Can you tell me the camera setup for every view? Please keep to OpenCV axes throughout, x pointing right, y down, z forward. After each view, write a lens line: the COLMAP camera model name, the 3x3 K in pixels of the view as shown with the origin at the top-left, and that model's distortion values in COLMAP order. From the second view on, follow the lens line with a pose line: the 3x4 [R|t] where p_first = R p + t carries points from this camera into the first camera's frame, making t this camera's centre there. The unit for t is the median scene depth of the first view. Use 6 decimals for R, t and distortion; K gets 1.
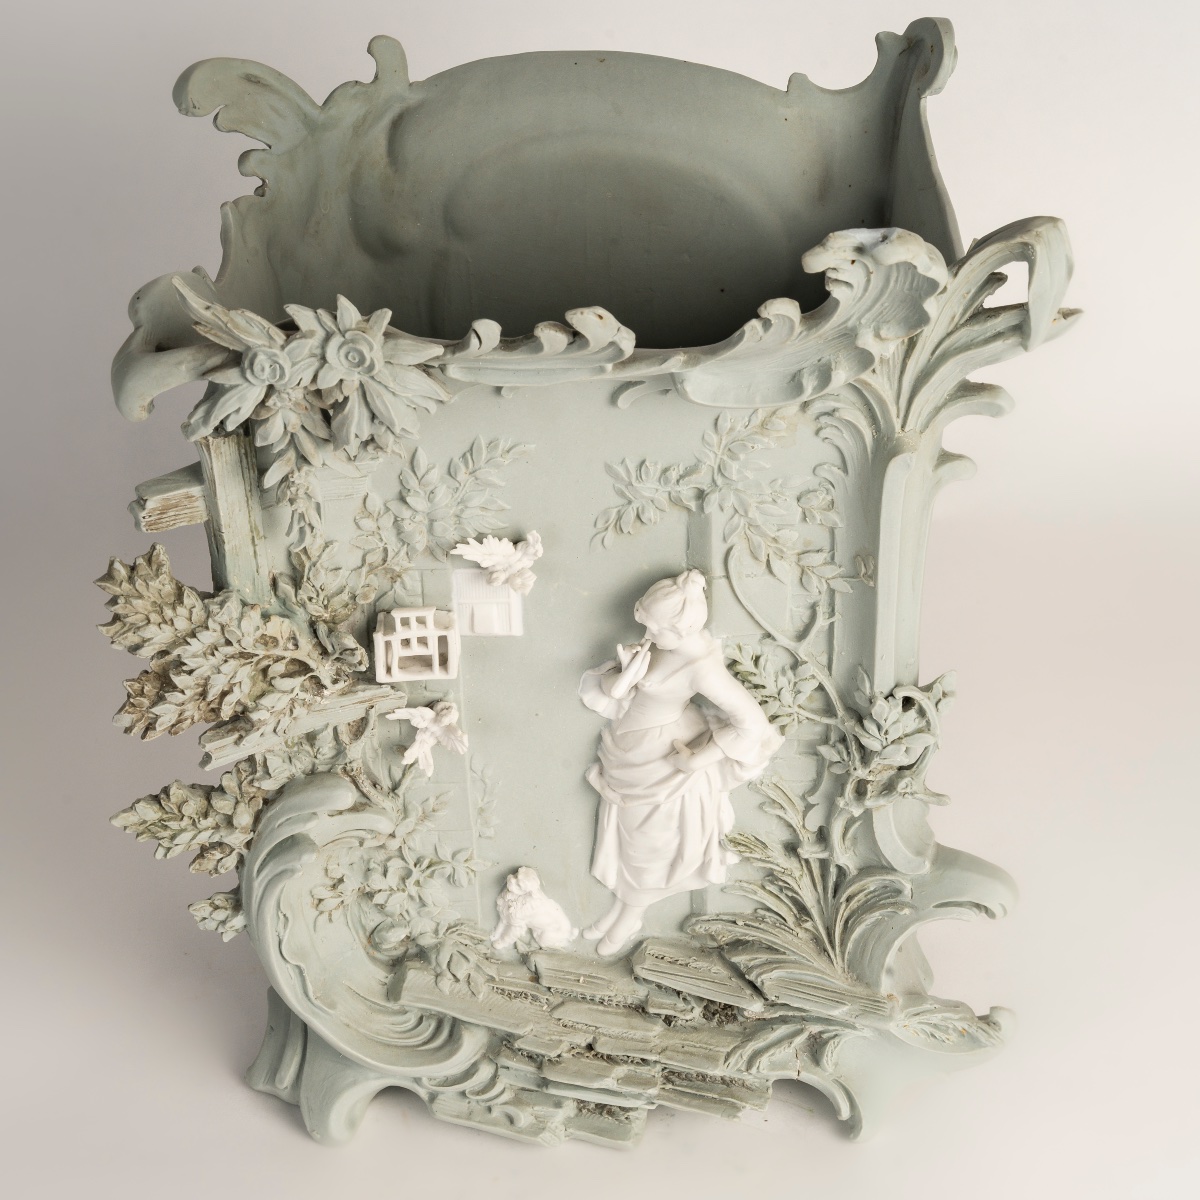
lens RADIAL K [[2610.0, 0, 563.7], [0, 2610.0, 637.0], [0, 0, 1]] dist [0.002714, 0.000000]
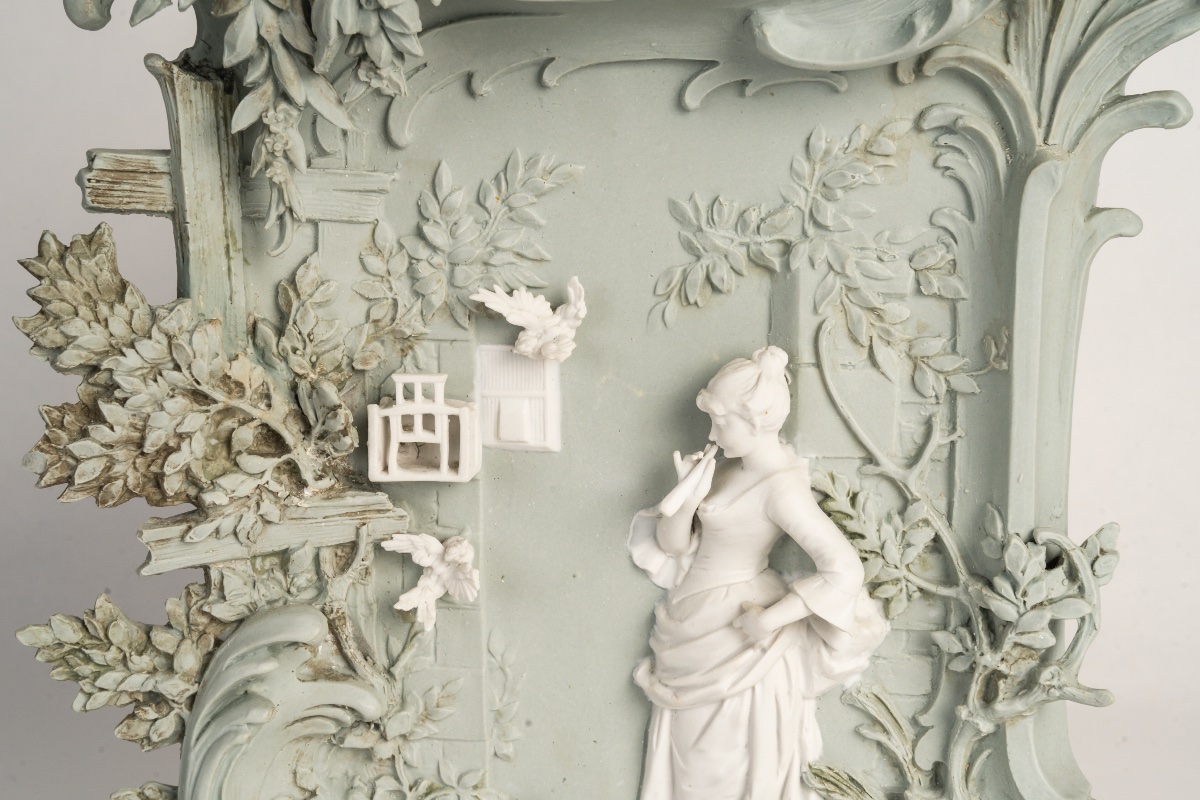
lens RADIAL K [[1846.3, 0, 571.6], [0, 1846.3, 410.8], [0, 0, 1]] dist [0.003571, 0.000000]
pose [[0.990170, 0.051468, -0.130052, 0.061491], [-0.101176, 0.905580, -0.411932, 0.223700], [0.096571, 0.421041, 0.901886, 0.489970]]
